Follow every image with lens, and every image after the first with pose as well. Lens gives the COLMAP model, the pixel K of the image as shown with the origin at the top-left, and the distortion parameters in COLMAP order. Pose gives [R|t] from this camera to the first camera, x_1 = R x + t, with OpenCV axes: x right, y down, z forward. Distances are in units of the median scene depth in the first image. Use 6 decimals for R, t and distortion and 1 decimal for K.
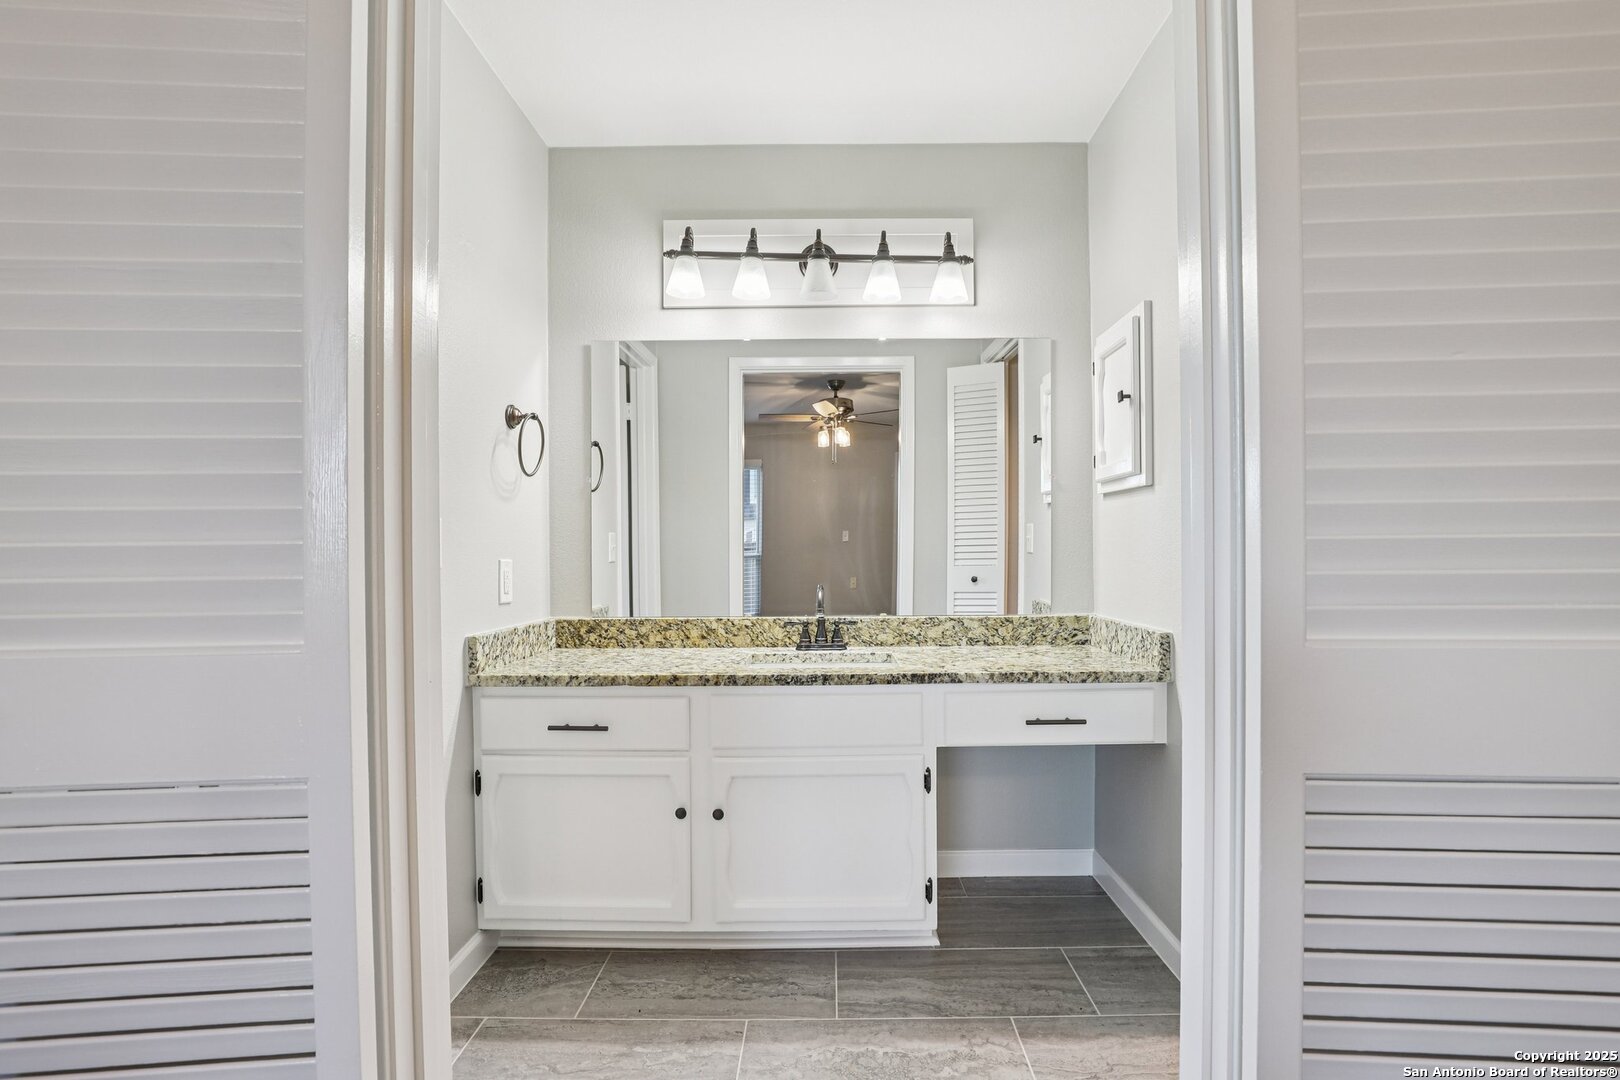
lens RADIAL K [[747.1, 0, 809.0], [0, 747.1, 554.9], [0, 0, 1]] dist [-0.035856, 0.007373]
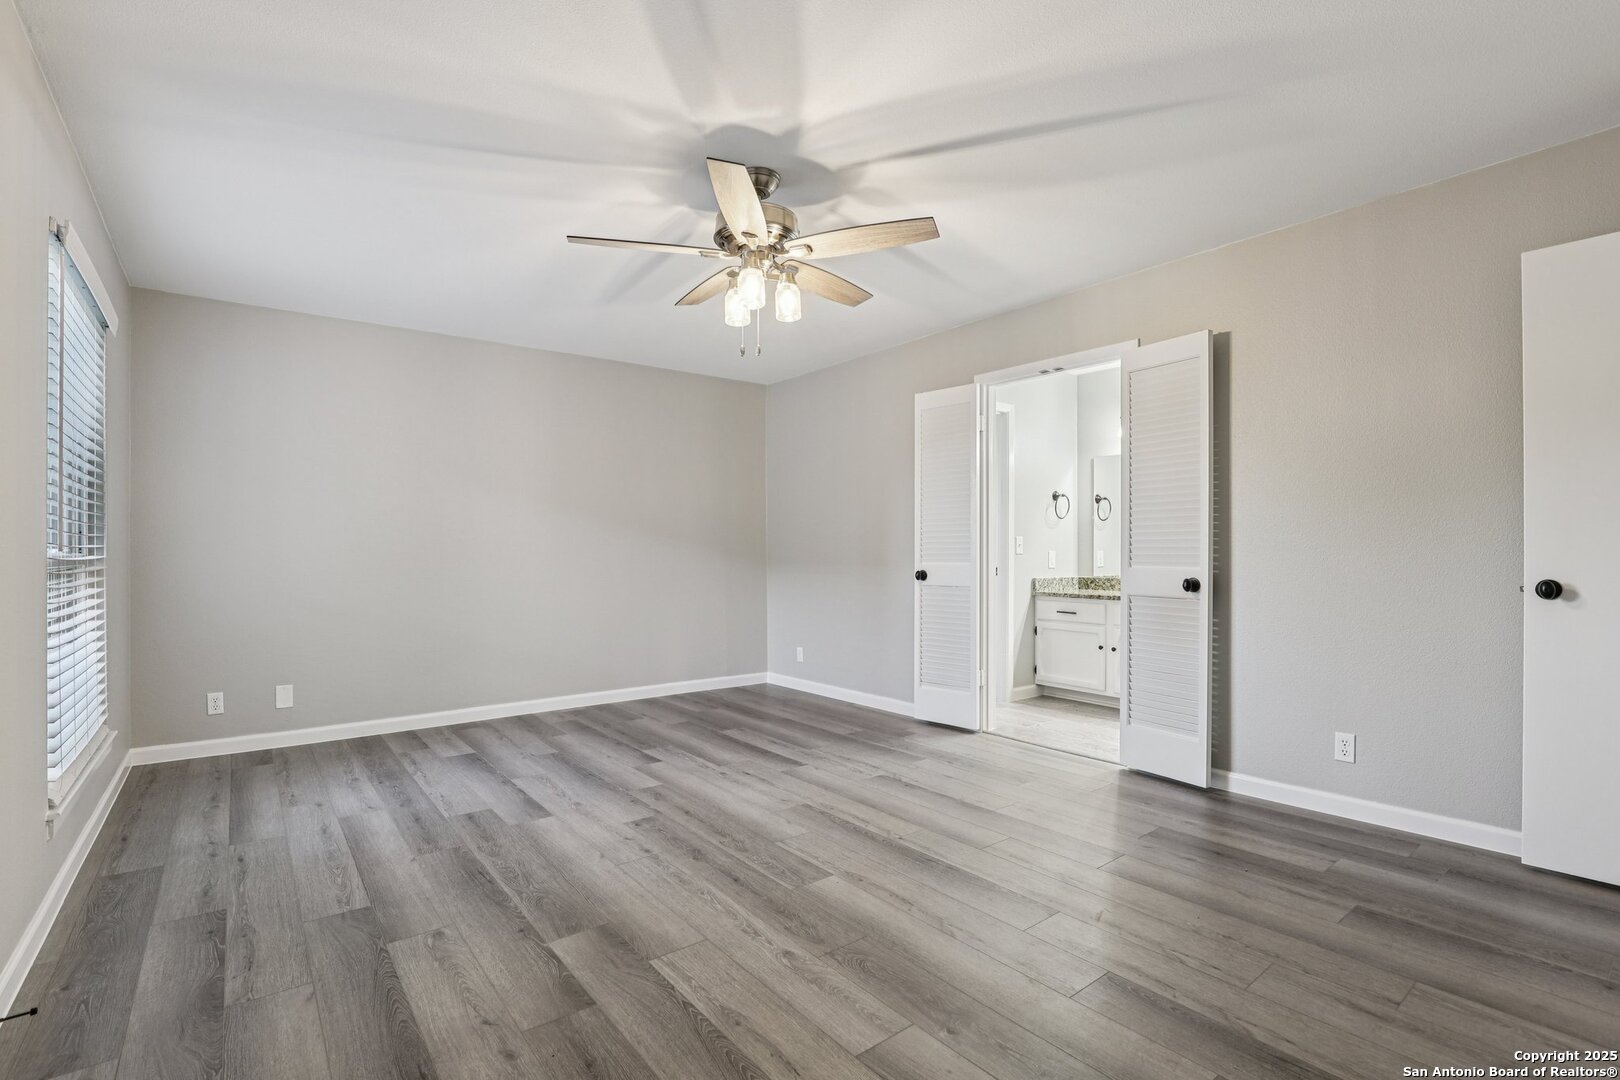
lens RADIAL K [[747.1, 0, 805.9], [0, 747.1, 545.5], [0, 0, 1]] dist [-0.035856, 0.007373]
pose [[0.621574, 0.006249, -0.783331, 1.217004], [-0.010219, 0.999948, -0.000131, -0.004782], [0.783289, 0.008086, 0.621605, -1.436193]]
